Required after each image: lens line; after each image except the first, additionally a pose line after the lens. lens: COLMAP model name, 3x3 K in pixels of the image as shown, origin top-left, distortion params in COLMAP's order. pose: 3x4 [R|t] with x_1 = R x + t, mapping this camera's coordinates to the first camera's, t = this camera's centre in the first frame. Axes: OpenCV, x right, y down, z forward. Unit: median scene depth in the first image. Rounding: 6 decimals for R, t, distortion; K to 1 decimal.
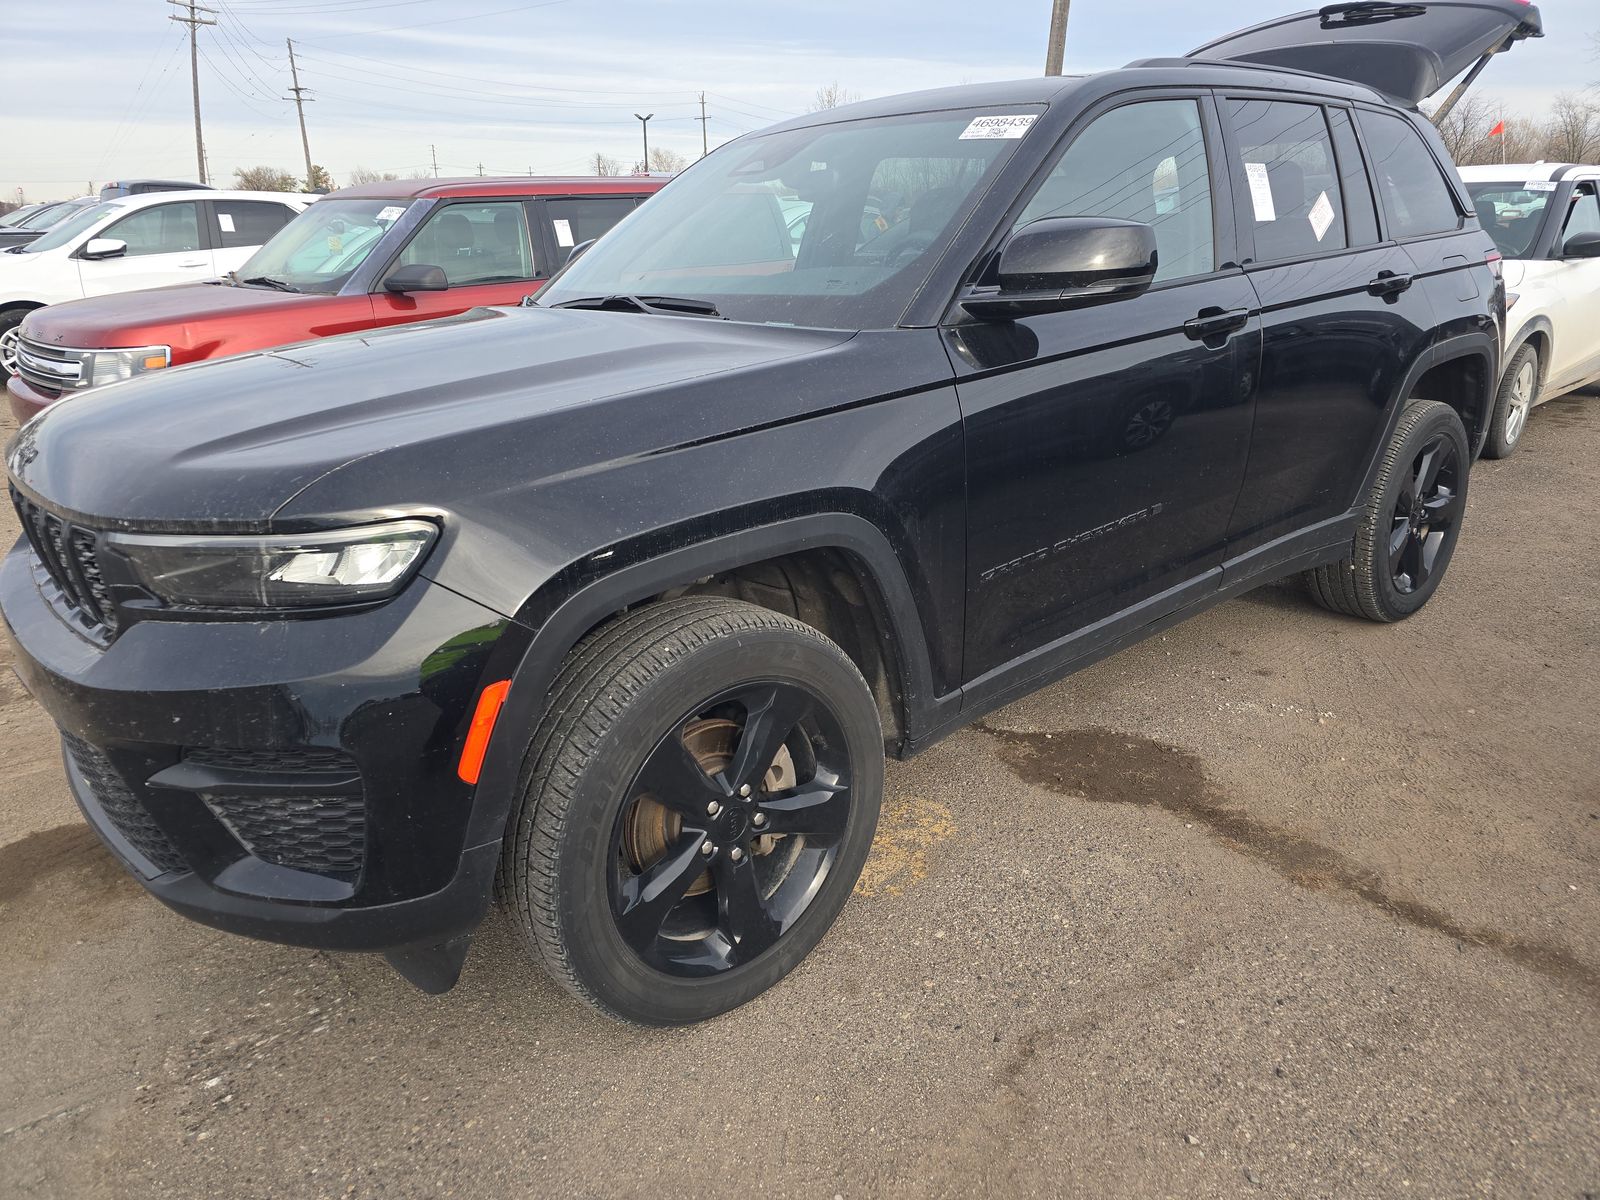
lens RADIAL K [[1098.9, 0, 807.5], [0, 1098.9, 613.7], [0, 0, 1]] dist [0.002985, 0.000247]
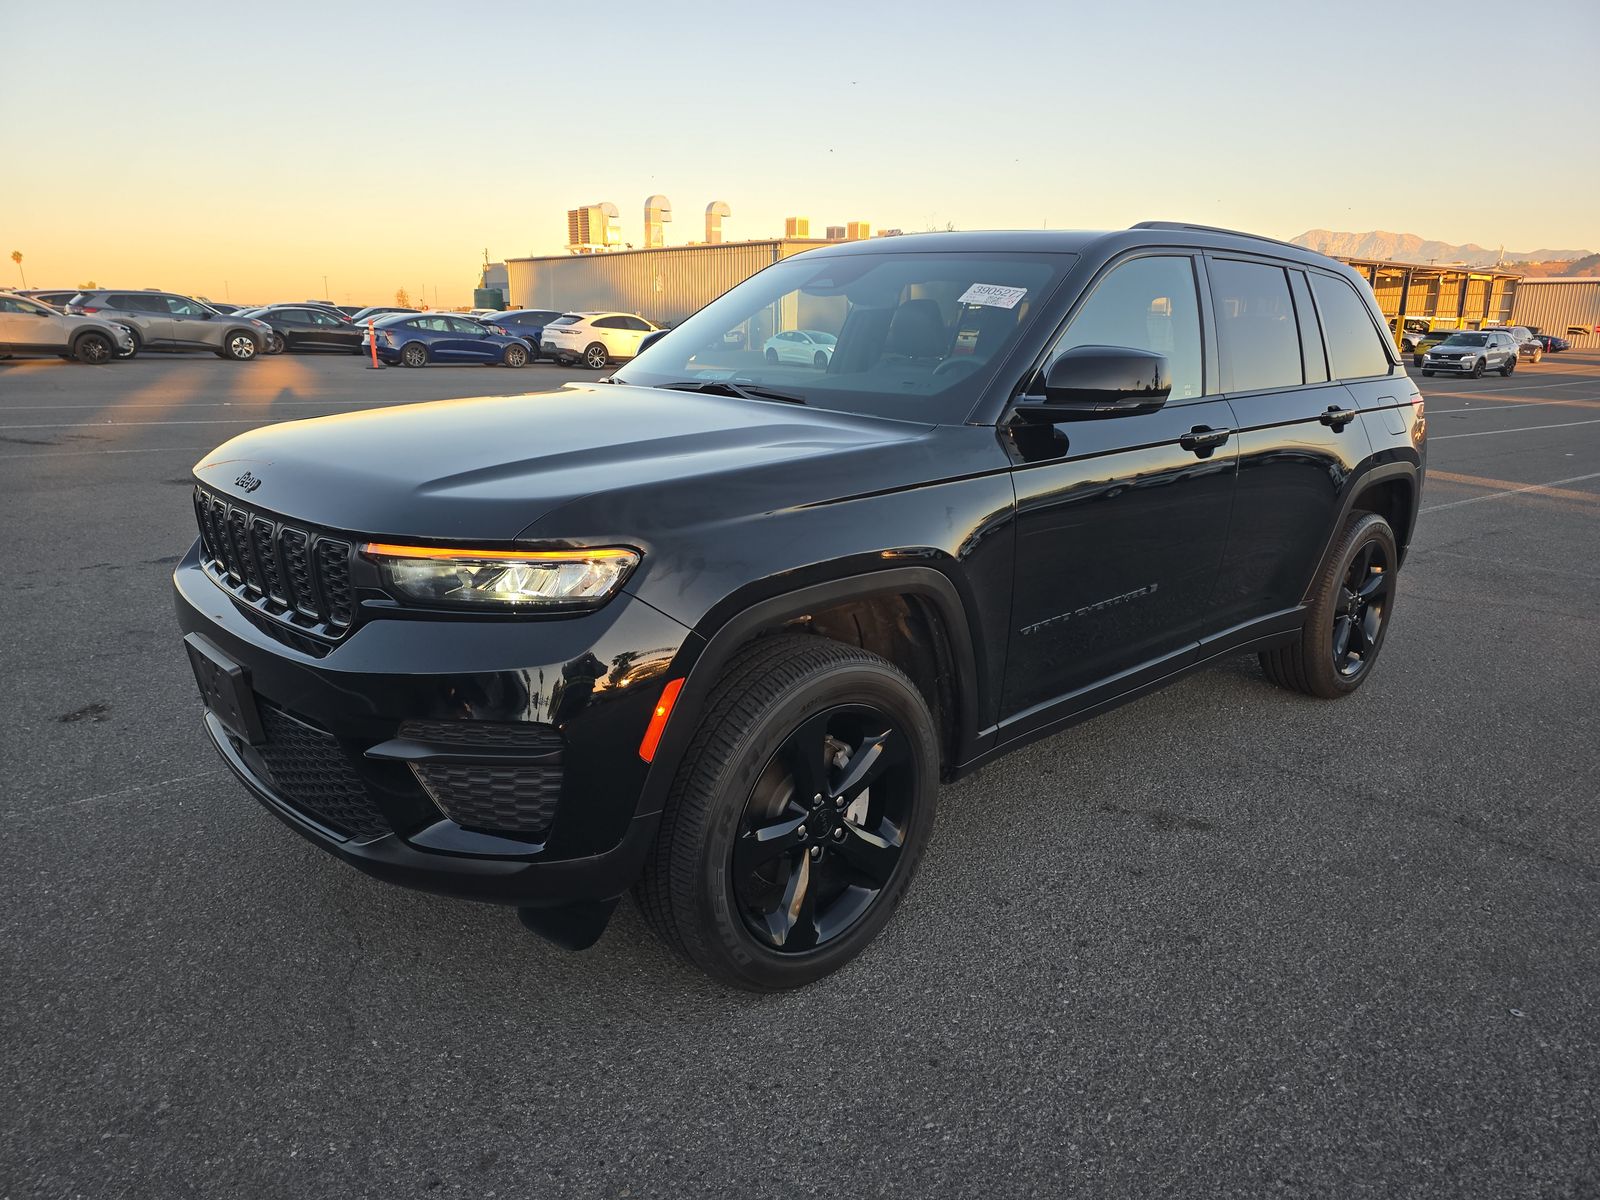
lens RADIAL K [[1098.9, 0, 809.9], [0, 1098.9, 612.8], [0, 0, 1]] dist [0.002985, 0.000247]
pose [[0.996224, 0.056845, 0.065625, -0.154877], [-0.051290, 0.995193, -0.083433, 0.059056], [-0.070052, 0.079752, 0.994350, -0.187053]]
